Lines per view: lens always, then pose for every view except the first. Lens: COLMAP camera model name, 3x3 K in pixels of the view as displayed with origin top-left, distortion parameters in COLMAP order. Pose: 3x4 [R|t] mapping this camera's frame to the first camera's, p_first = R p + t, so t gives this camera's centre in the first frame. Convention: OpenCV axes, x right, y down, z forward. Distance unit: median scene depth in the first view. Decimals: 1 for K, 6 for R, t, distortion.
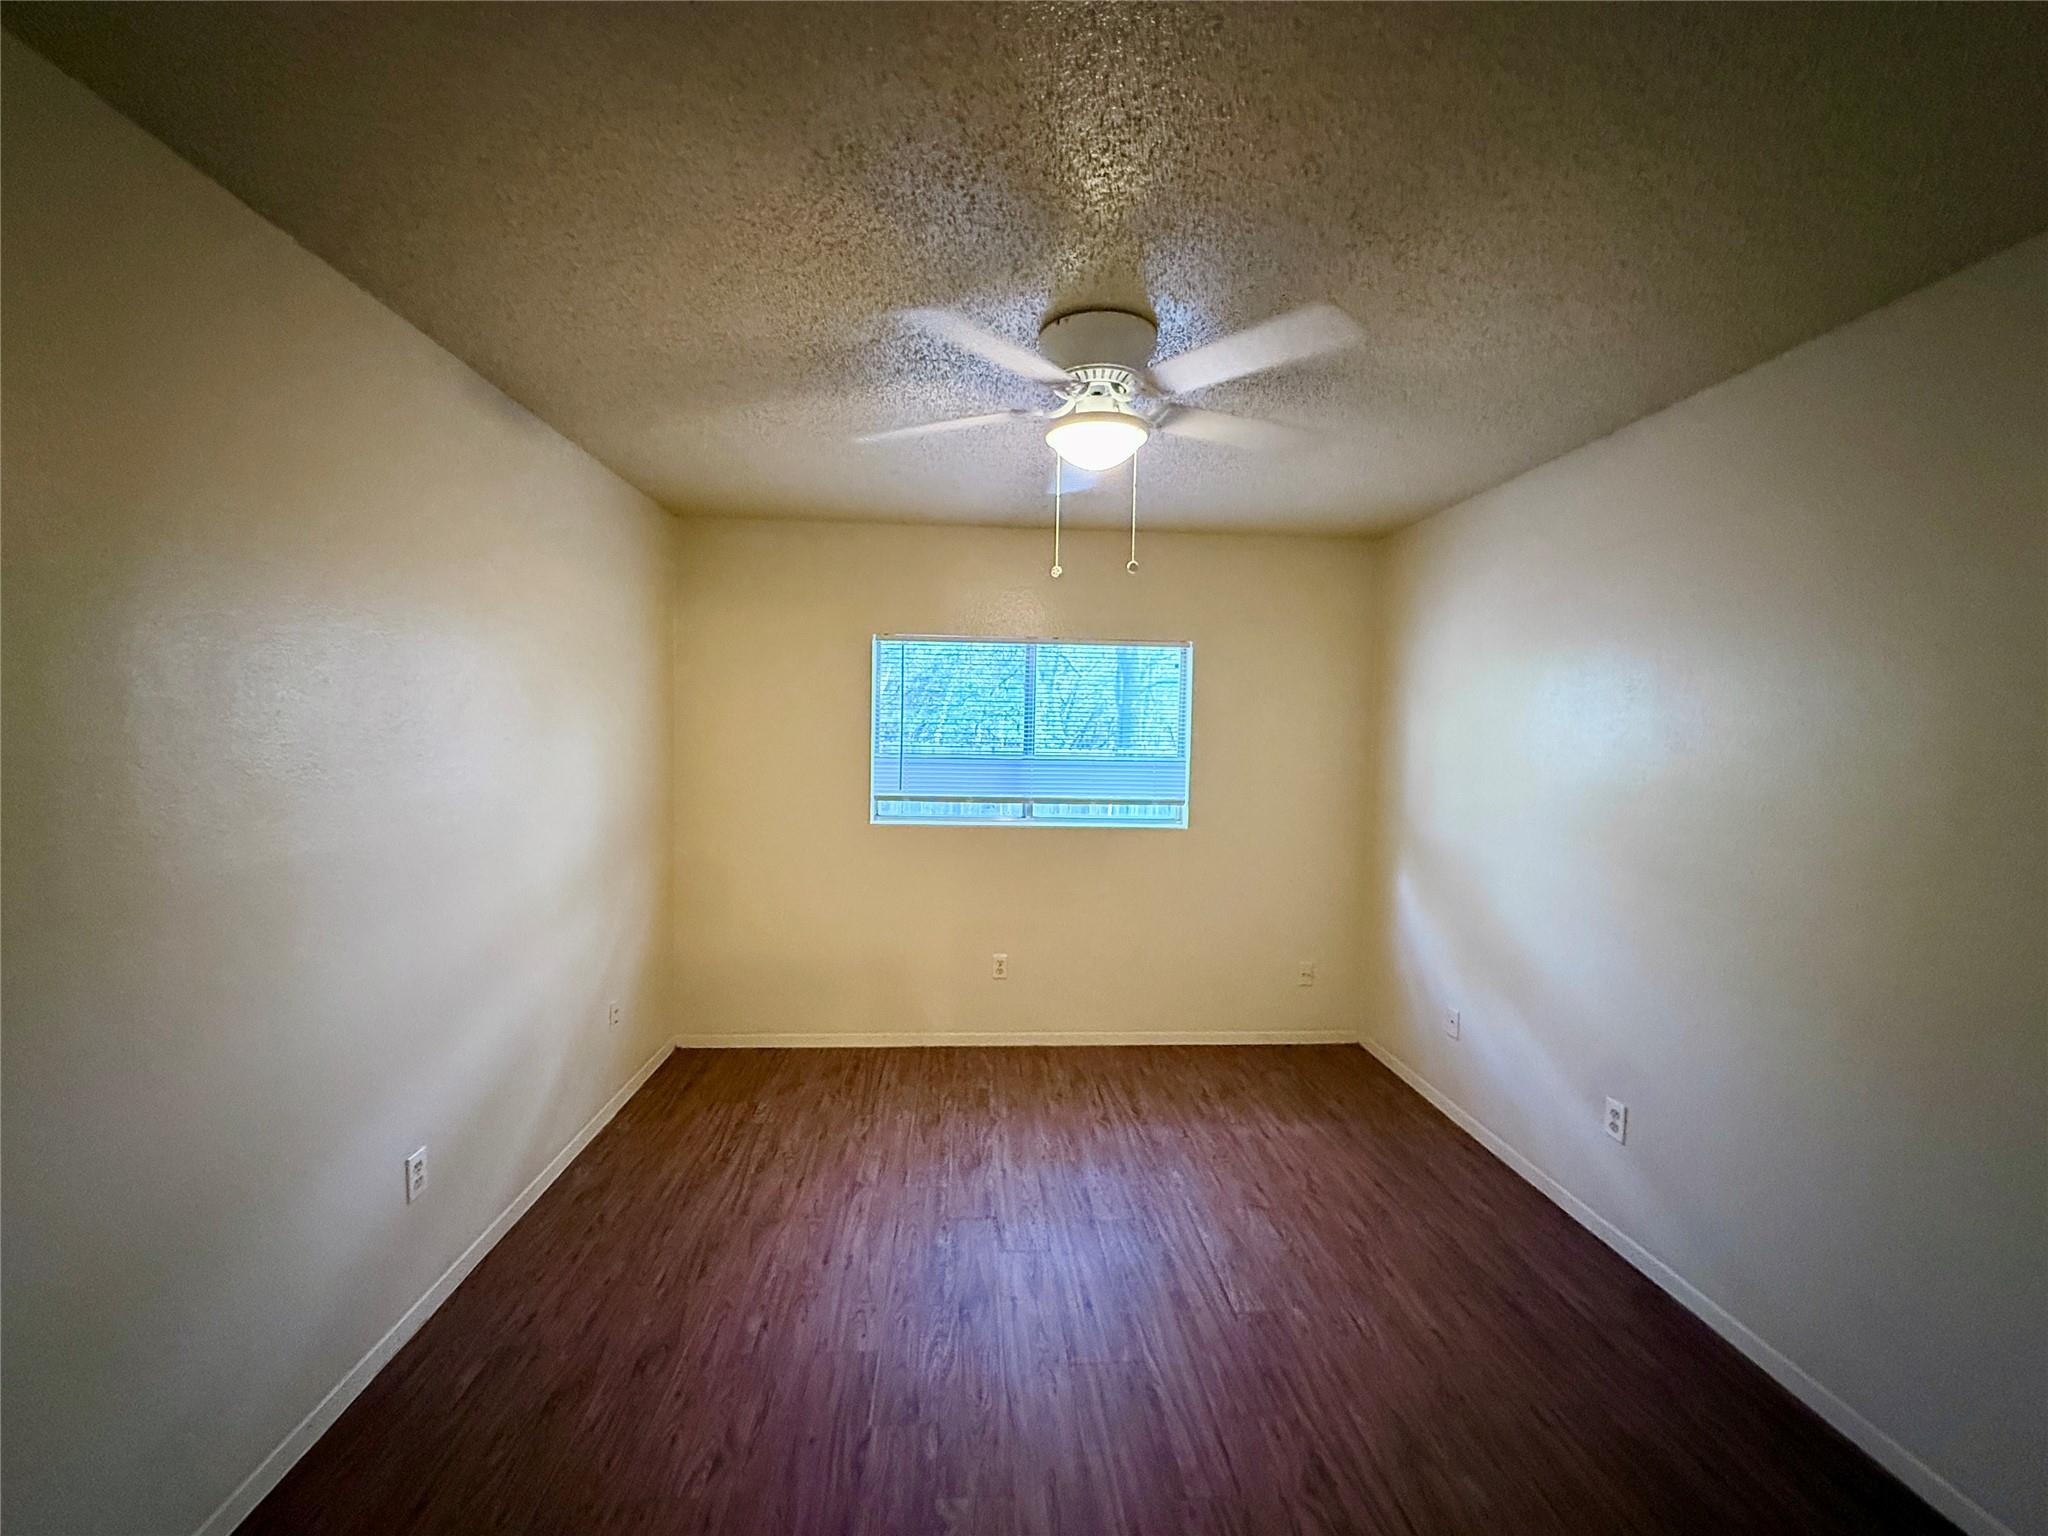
lens RADIAL K [[816.1, 0, 1013.4], [0, 816.1, 771.5], [0, 0, 1]] dist [-0.001122, 0.000346]
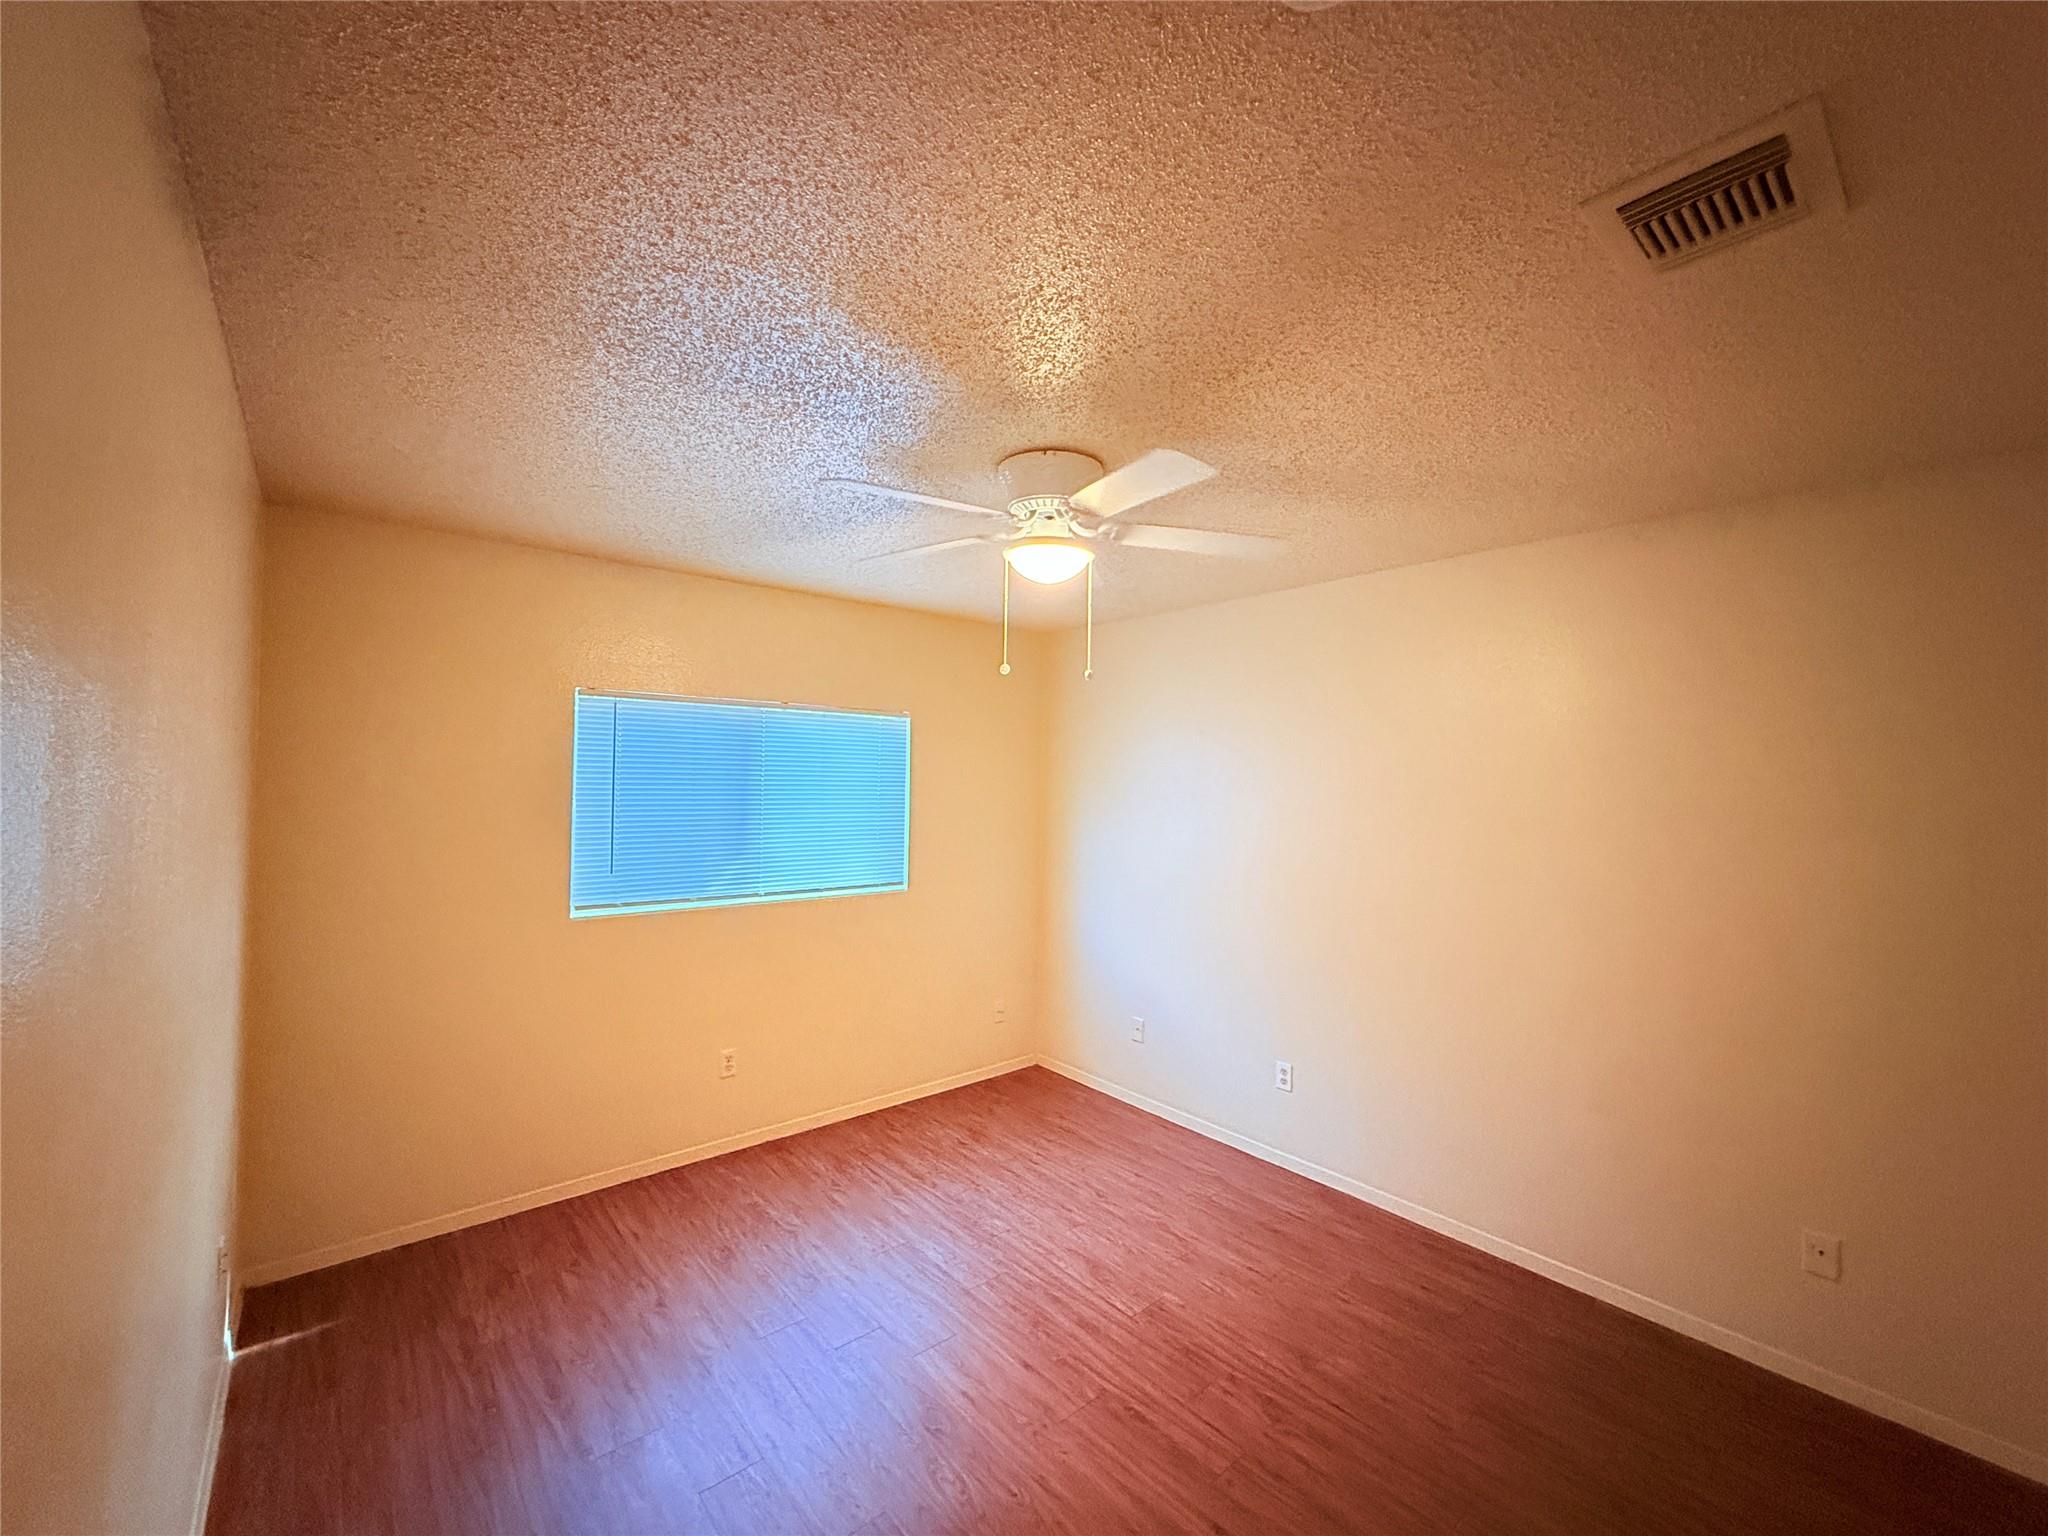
lens RADIAL K [[816.1, 0, 1014.8], [0, 816.1, 769.2], [0, 0, 1]] dist [-0.001122, 0.000346]
pose [[0.802977, -0.000819, 0.596010, -0.410955], [0.031089, 0.998695, -0.040512, -0.053280], [-0.595199, 0.051060, 0.801955, 0.097068]]
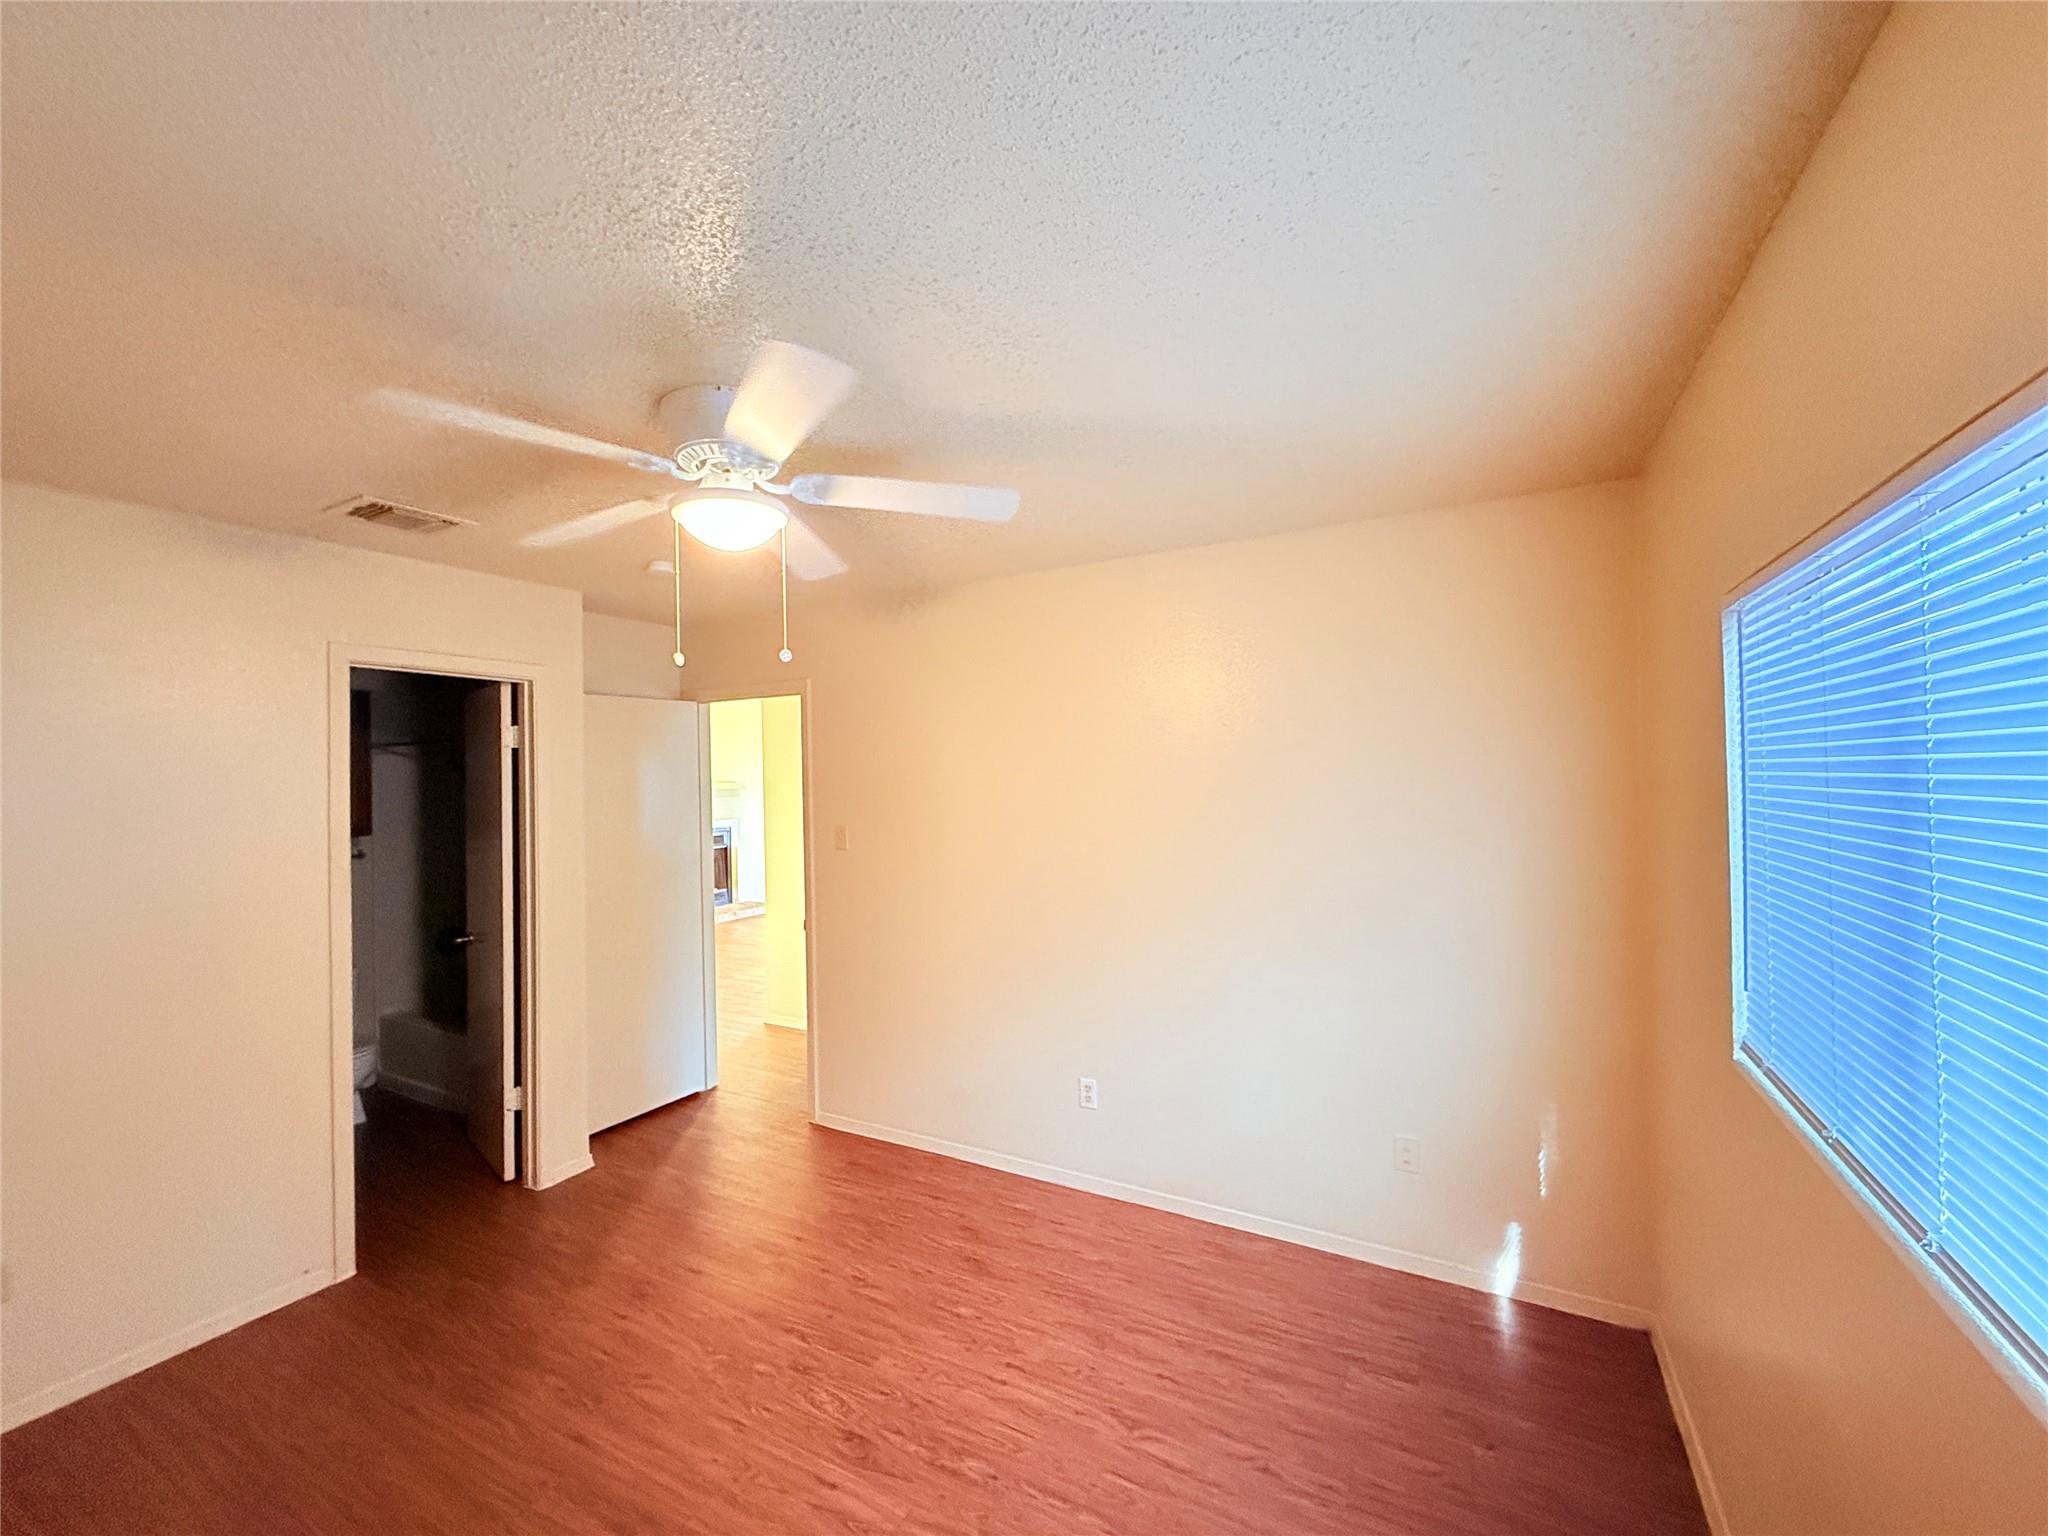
lens RADIAL K [[816.1, 0, 1016.6], [0, 816.1, 771.5], [0, 0, 1]] dist [-0.001122, 0.000346]
pose [[-0.540728, -0.014075, -0.841080, 0.480612], [-0.030394, 0.999534, 0.002814, -0.090443], [0.840648, 0.027085, -0.540904, 1.222762]]
